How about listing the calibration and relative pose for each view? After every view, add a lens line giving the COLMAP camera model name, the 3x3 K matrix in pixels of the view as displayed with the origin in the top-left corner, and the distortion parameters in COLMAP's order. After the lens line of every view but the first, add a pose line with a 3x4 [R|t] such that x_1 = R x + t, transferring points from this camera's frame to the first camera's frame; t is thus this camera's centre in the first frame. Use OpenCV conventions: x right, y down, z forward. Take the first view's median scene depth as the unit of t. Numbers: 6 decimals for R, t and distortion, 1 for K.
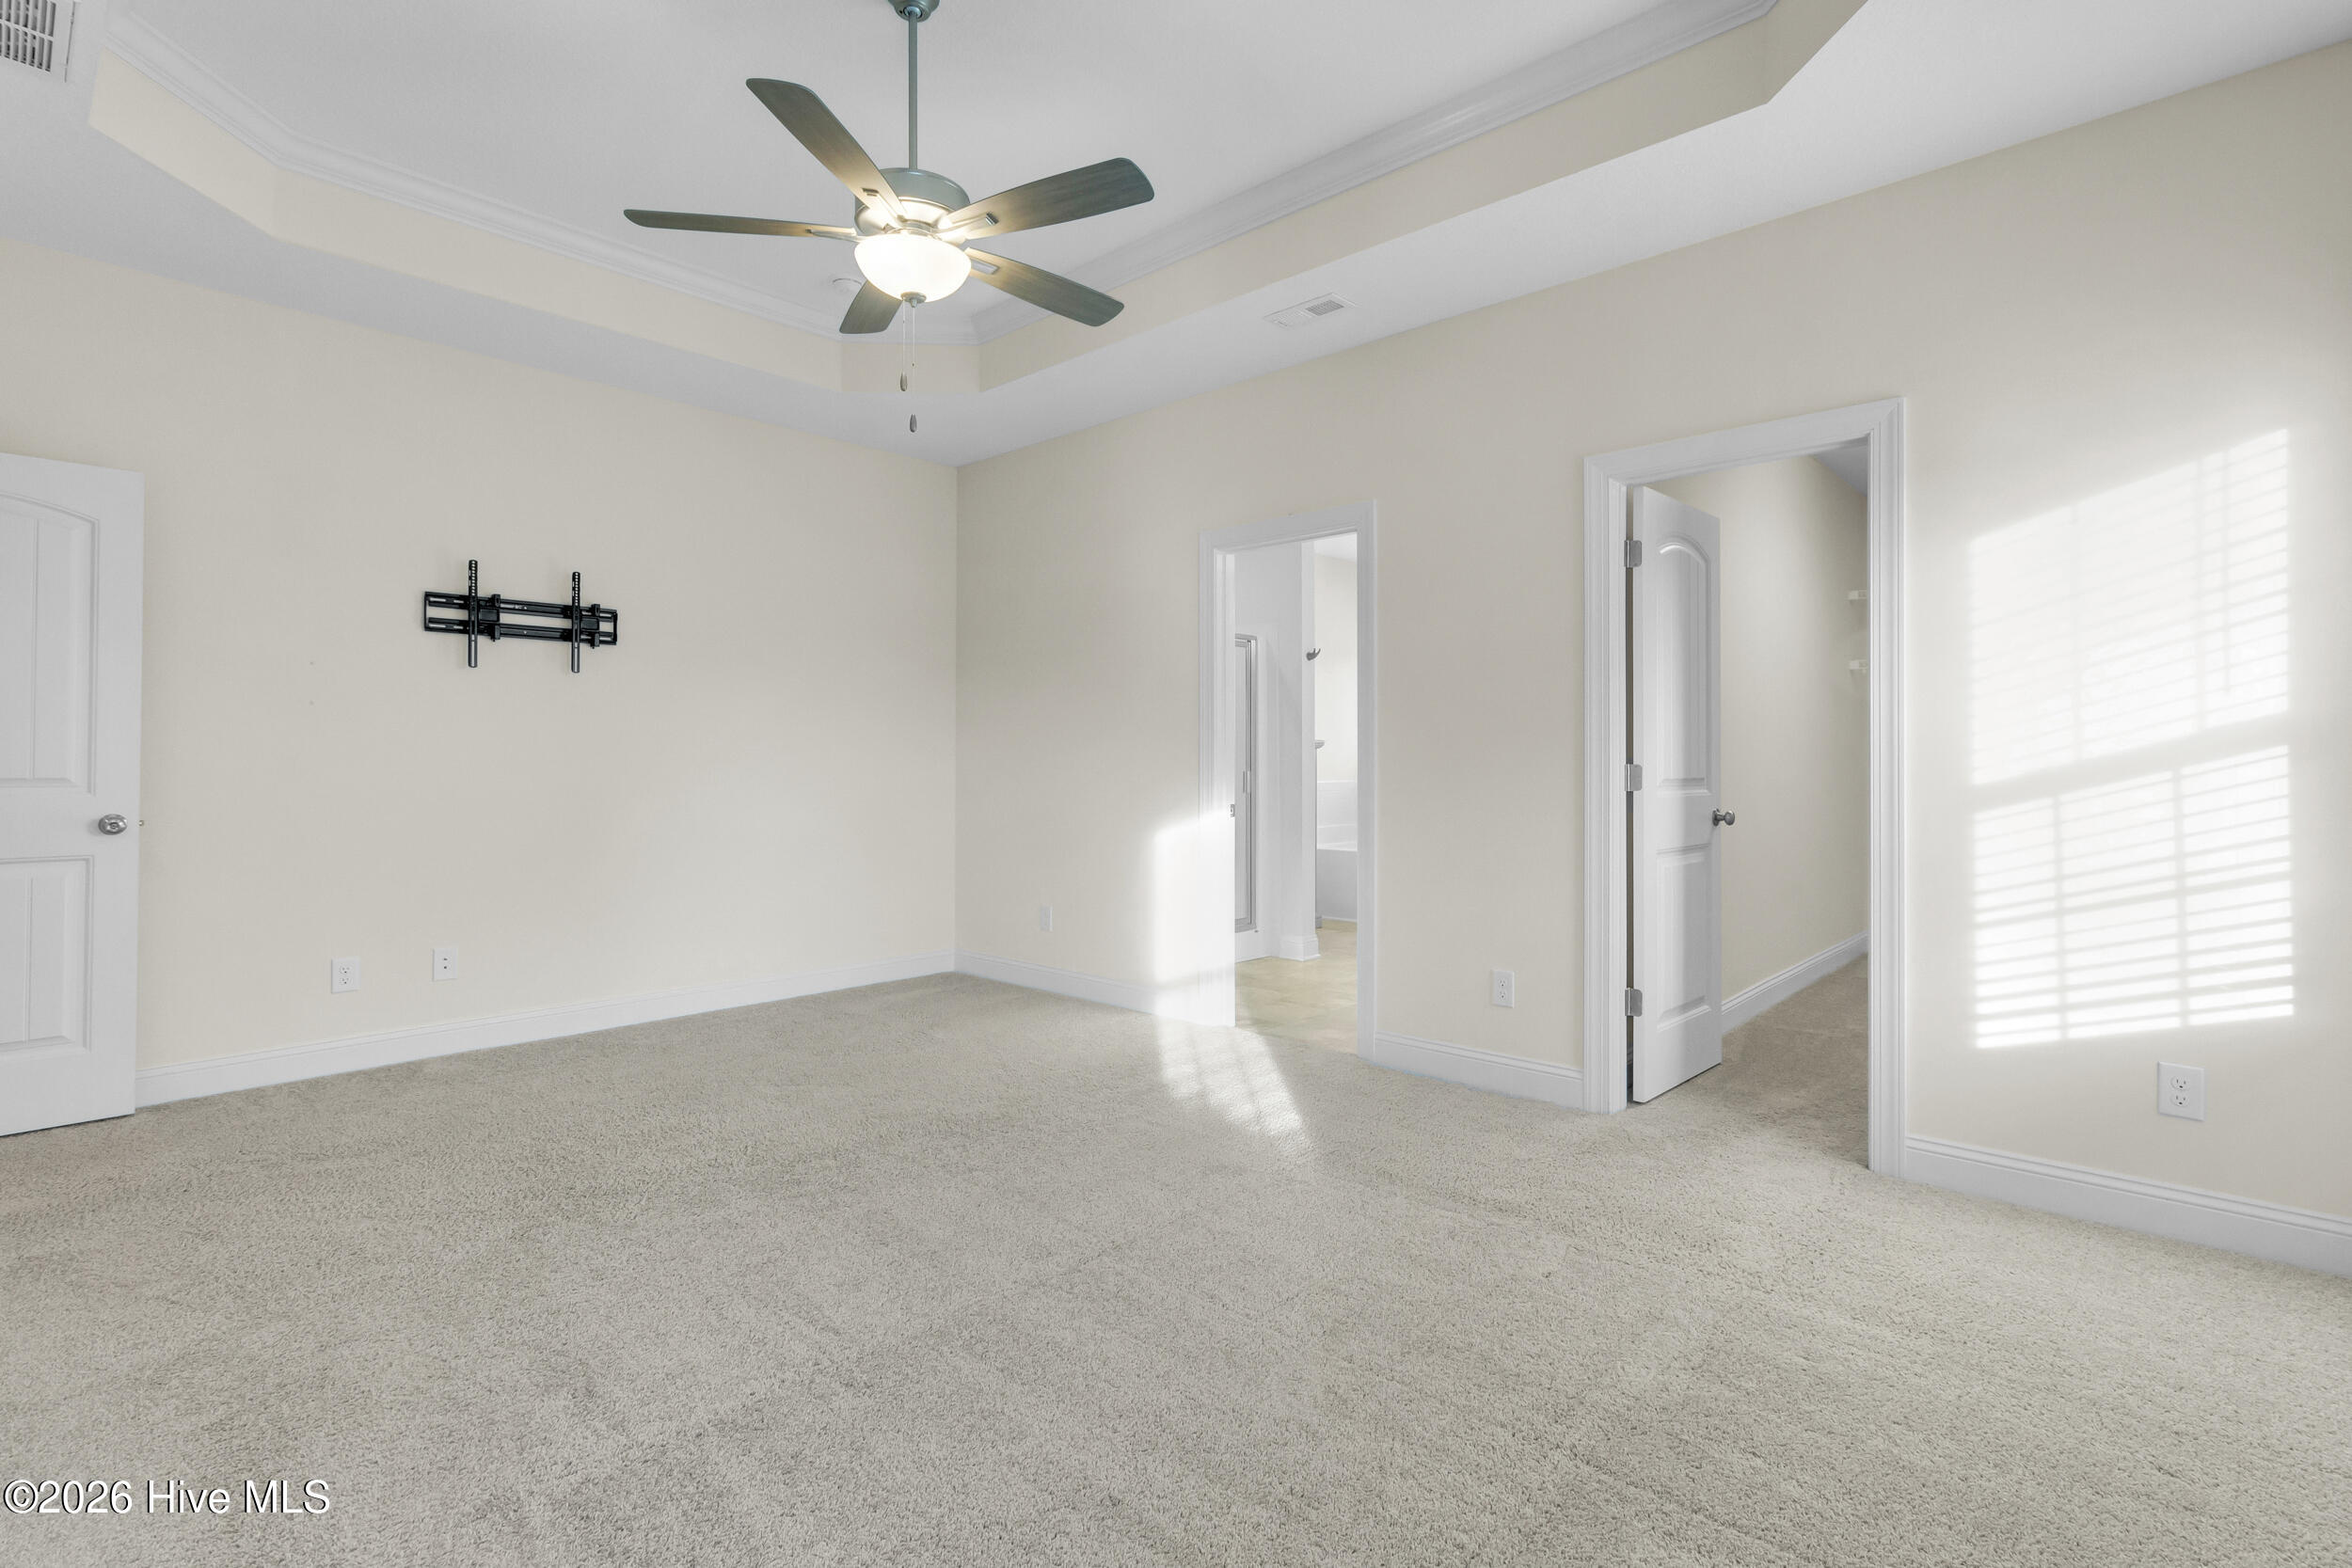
lens RADIAL K [[1103.8, 0, 1176.7], [0, 1103.8, 772.5], [0, 0, 1]] dist [0.004978, 0.000242]
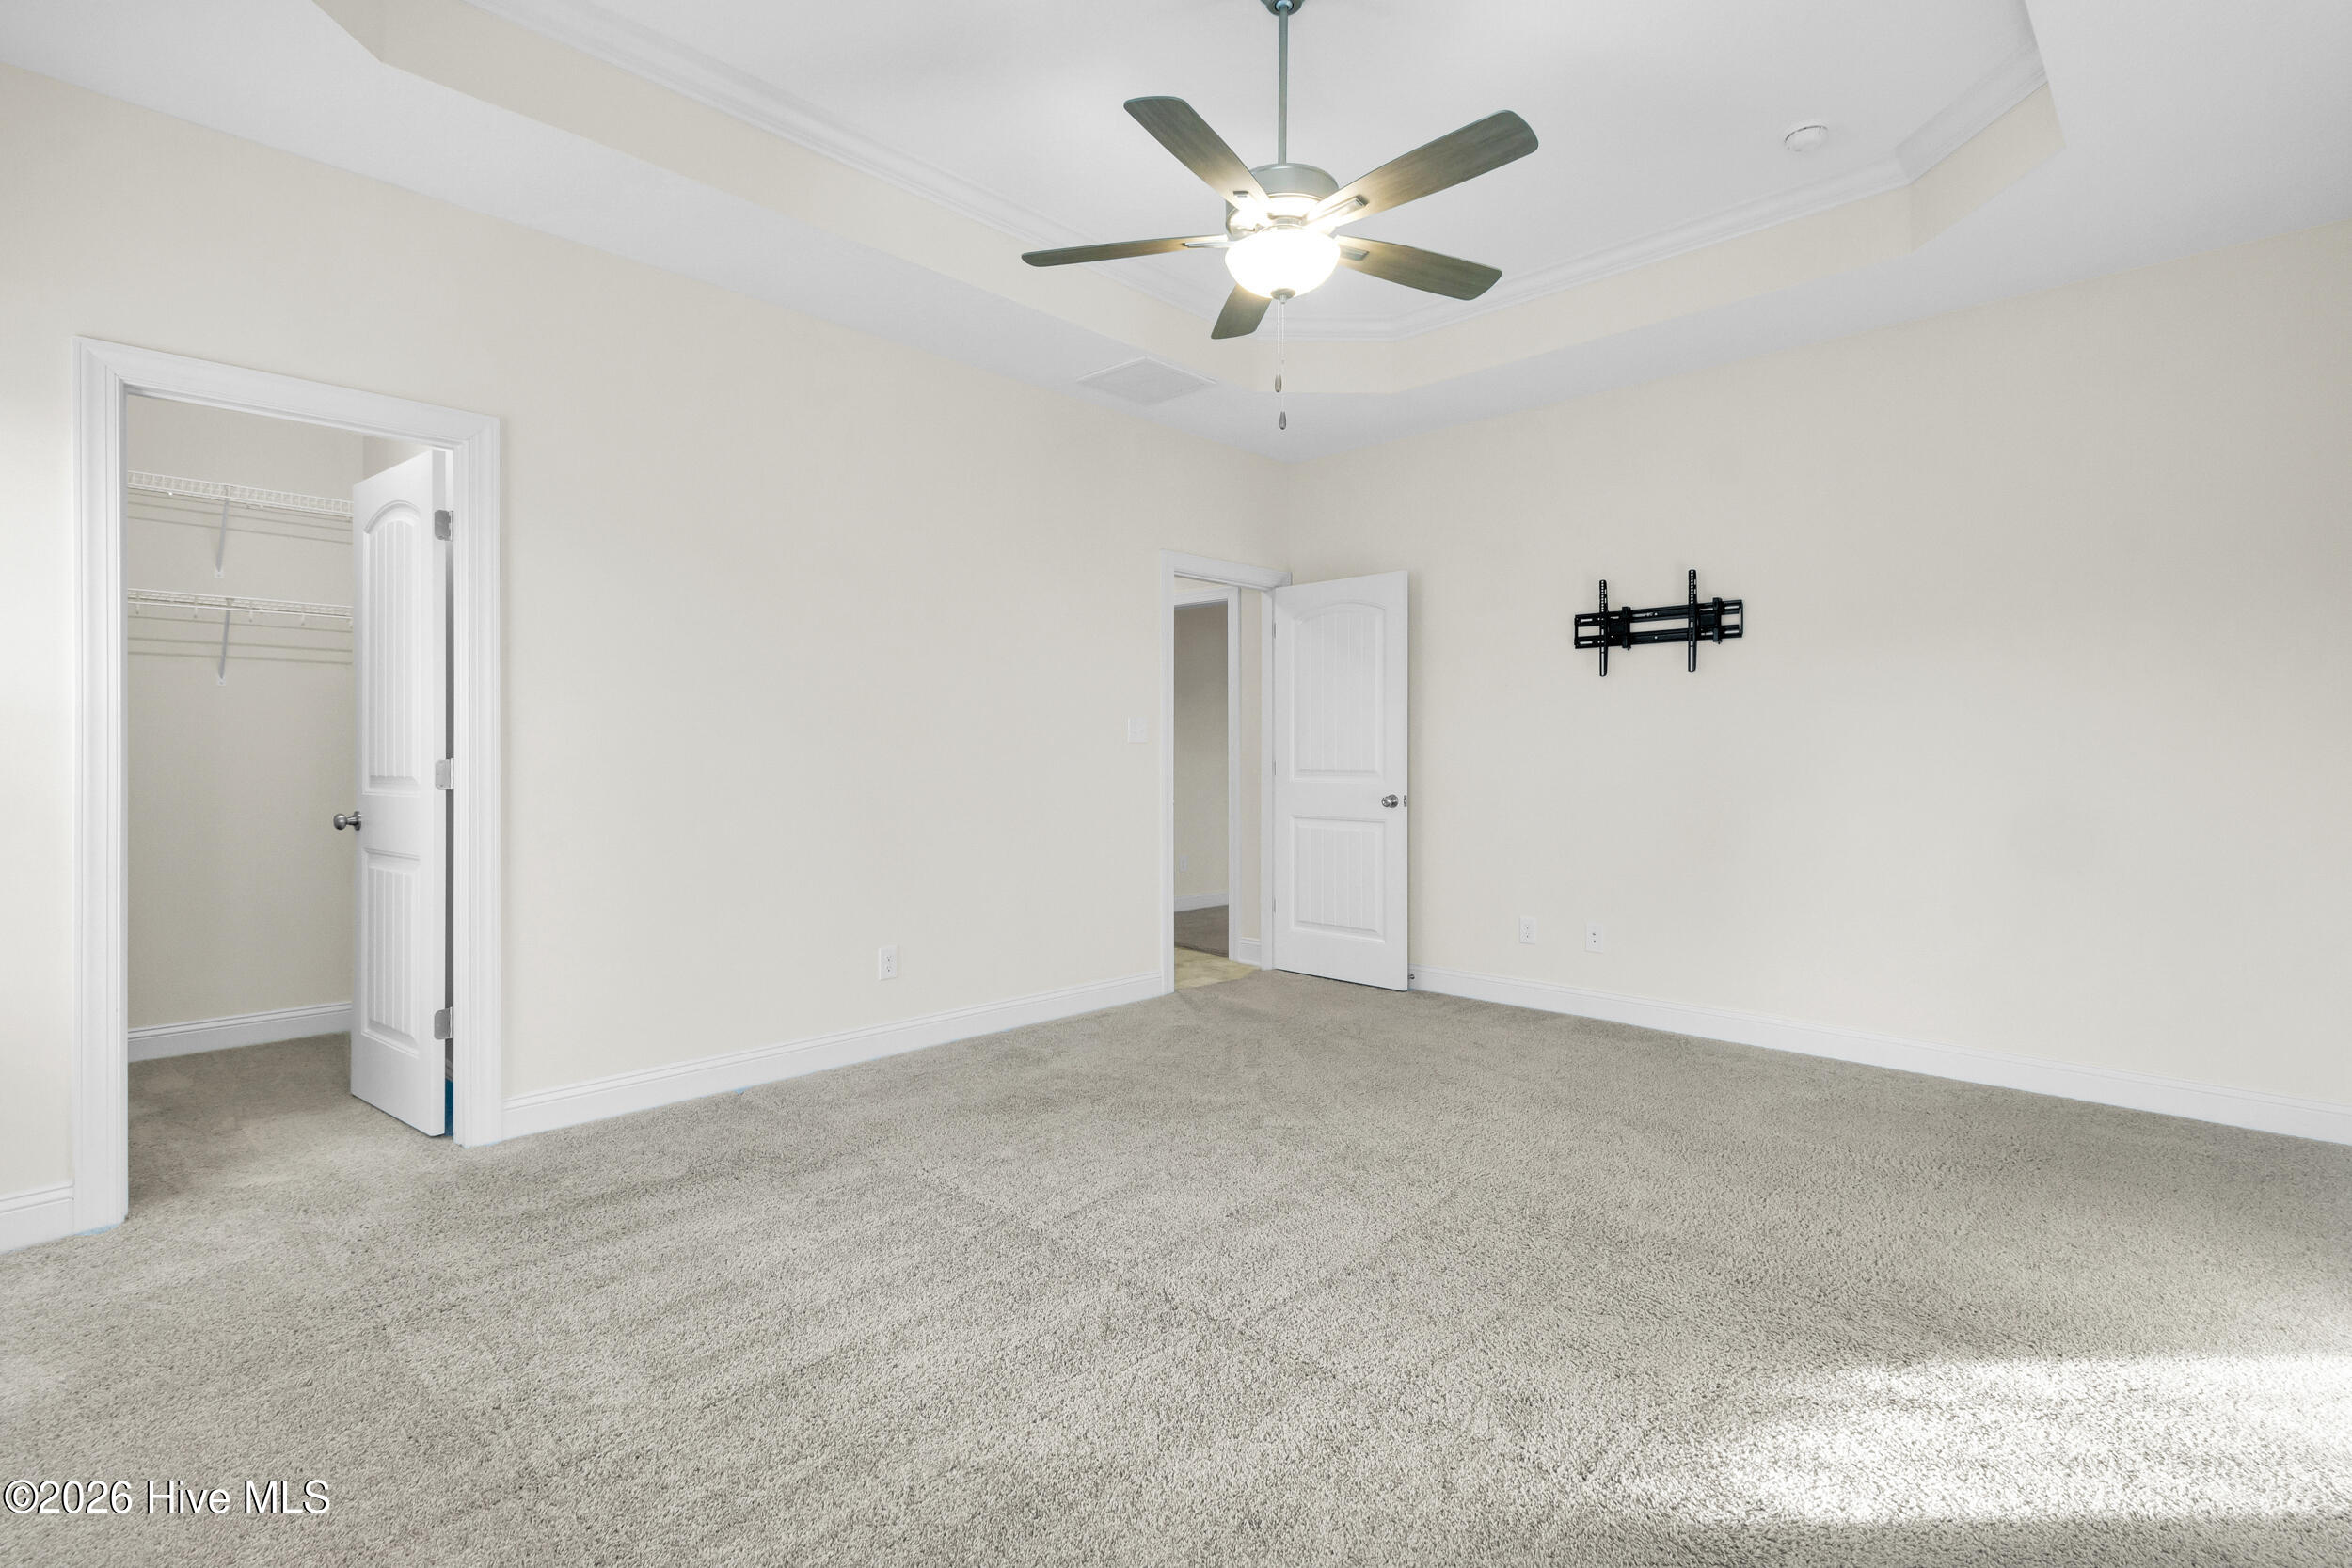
lens RADIAL K [[1103.8, 0, 1176.7], [0, 1103.8, 772.5], [0, 0, 1]] dist [0.004978, 0.000242]
pose [[-0.014474, 0.012440, -0.999818, 0.487674], [-0.011486, 0.999855, 0.012606, -0.007348], [0.999829, 0.011667, -0.014329, 0.591484]]
